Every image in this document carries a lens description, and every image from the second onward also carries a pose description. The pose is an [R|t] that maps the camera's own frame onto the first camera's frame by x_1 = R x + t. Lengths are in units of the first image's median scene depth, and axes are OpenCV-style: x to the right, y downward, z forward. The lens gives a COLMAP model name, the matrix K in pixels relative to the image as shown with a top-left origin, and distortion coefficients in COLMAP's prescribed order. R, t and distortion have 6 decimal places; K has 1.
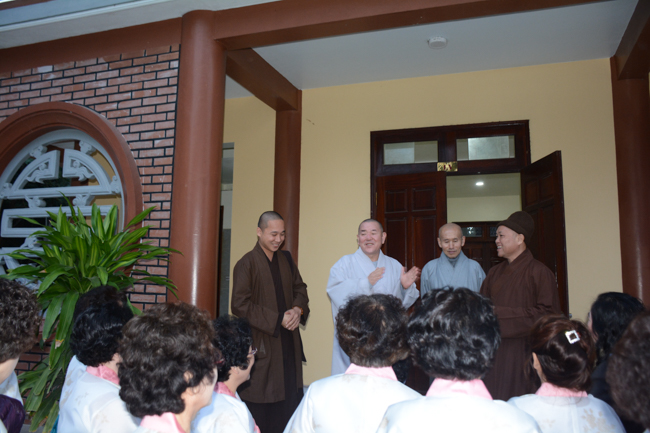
lens RADIAL K [[597.4, 0, 325.3], [0, 597.4, 212.9], [0, 0, 1]] dist [-0.014285, 0.000000]
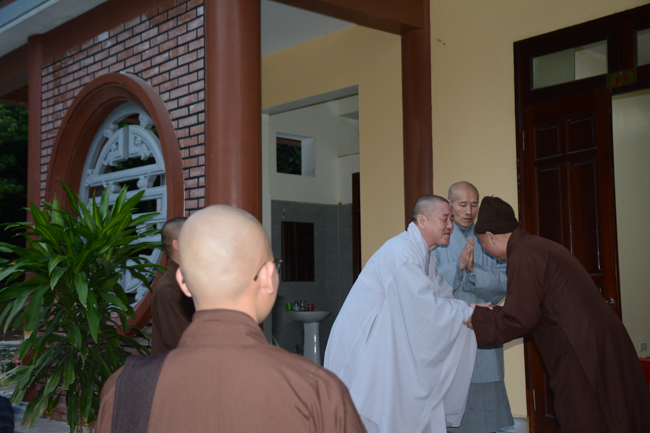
lens RADIAL K [[919.1, 0, 326.3], [0, 919.1, 217.1], [0, 0, 1]] dist [0.178122, 0.000000]
pose [[0.863903, -0.064678, -0.499487, 0.509159], [0.091212, 0.995413, 0.028865, 0.015520], [0.495329, -0.070496, 0.865840, -0.056736]]
